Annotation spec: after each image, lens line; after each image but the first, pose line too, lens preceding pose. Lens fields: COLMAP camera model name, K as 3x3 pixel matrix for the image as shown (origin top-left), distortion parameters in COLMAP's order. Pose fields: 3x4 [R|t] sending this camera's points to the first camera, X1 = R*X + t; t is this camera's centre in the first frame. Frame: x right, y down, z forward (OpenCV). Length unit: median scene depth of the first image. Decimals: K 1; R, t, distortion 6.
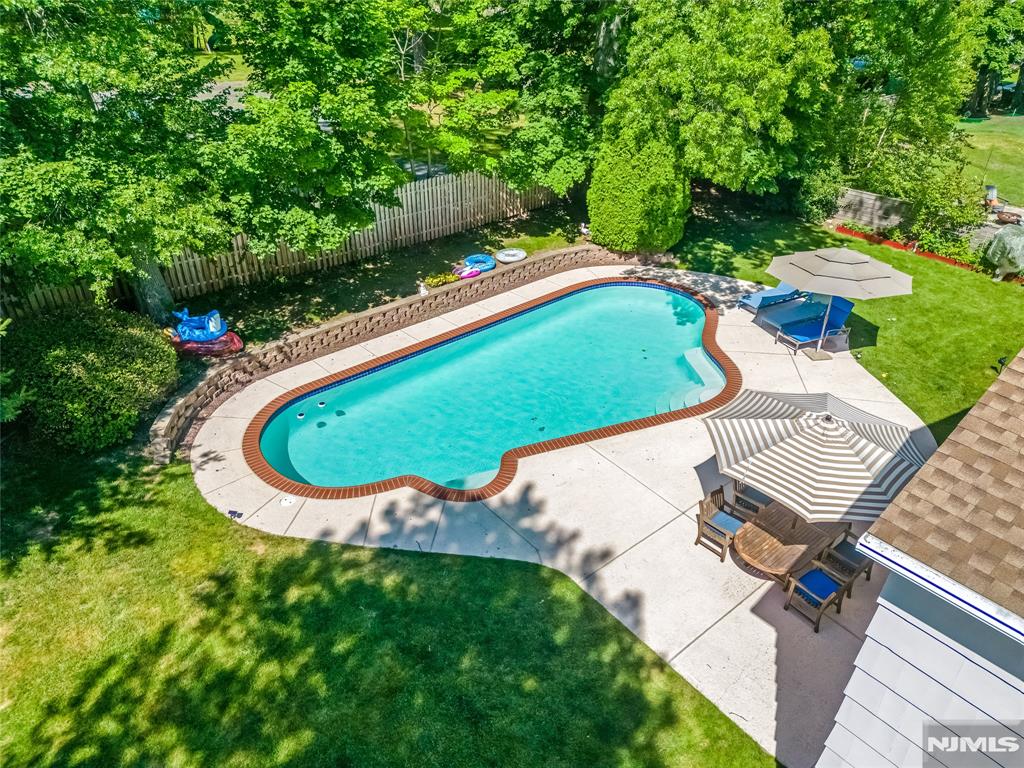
lens RADIAL K [[720.7, 0, 512.0], [0, 720.7, 384.0], [0, 0, 1]] dist [0.091129, -0.093336]
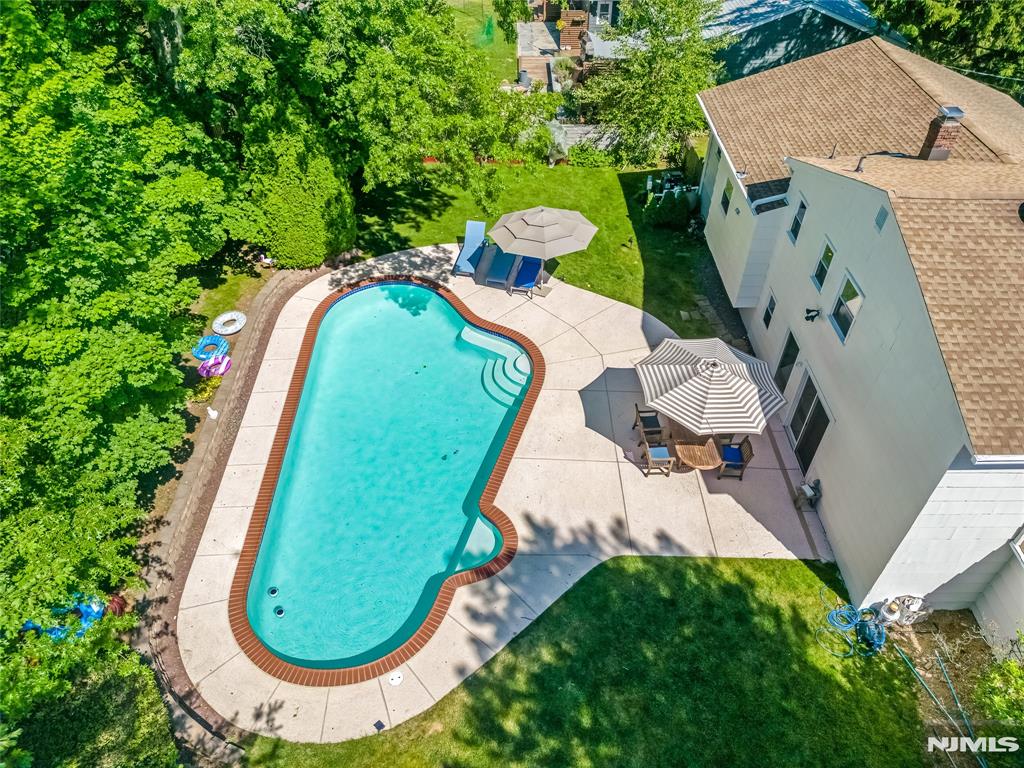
lens RADIAL K [[720.7, 0, 512.0], [0, 720.7, 384.0], [0, 0, 1]] dist [0.091129, -0.093336]
pose [[0.626326, -0.522250, 0.578766, -0.598085], [0.390571, 0.852746, 0.346811, -0.496771], [-0.674663, 0.008832, 0.738073, 0.128724]]
